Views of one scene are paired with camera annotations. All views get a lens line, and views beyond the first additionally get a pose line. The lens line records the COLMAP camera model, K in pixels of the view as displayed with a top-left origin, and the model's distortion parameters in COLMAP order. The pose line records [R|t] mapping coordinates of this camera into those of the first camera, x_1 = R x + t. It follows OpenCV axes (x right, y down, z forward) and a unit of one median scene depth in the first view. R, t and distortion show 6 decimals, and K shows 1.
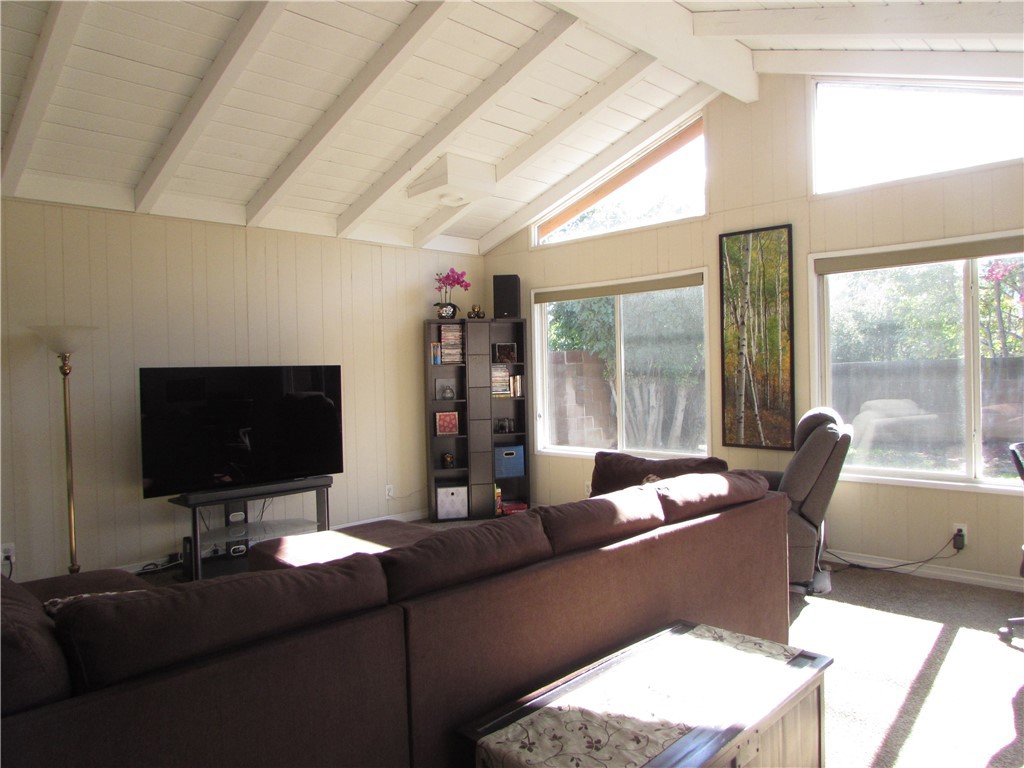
lens RADIAL K [[724.1, 0, 514.1], [0, 724.1, 378.9], [0, 0, 1]] dist [-0.038881, 0.021125]
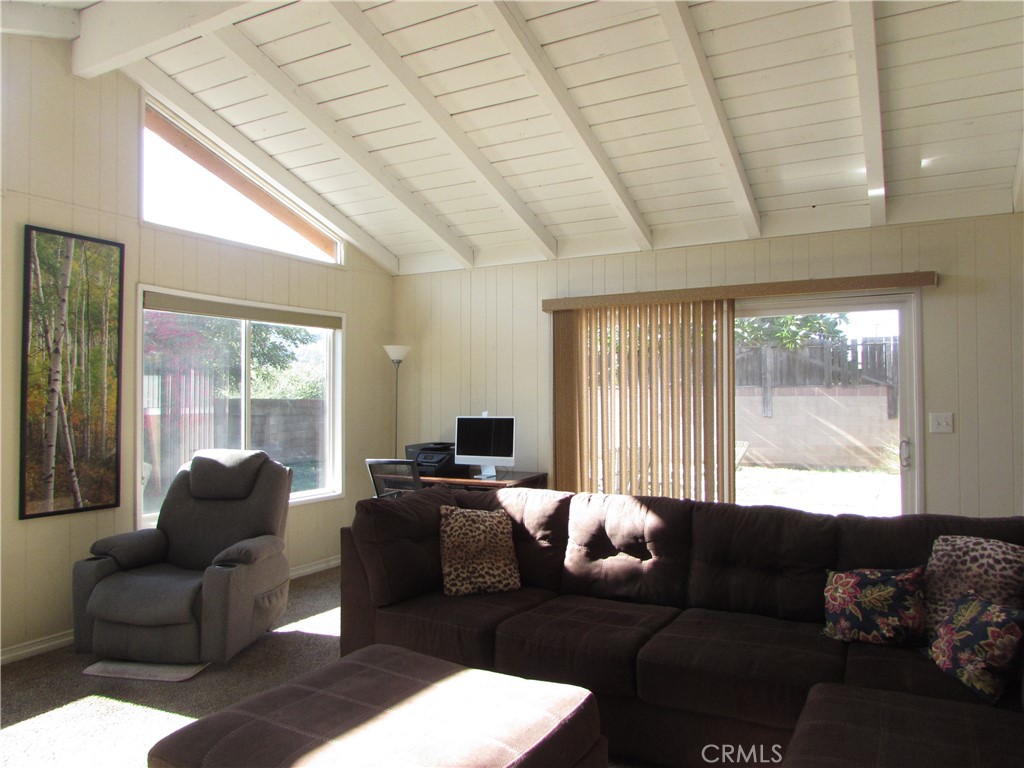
lens RADIAL K [[724.1, 0, 516.1], [0, 724.1, 380.1], [0, 0, 1]] dist [-0.038881, 0.021125]
pose [[-0.281892, 0.048347, 0.958227, -0.539788], [0.022623, 0.998787, -0.043739, -0.002248], [-0.959179, 0.009348, -0.282644, 0.746159]]
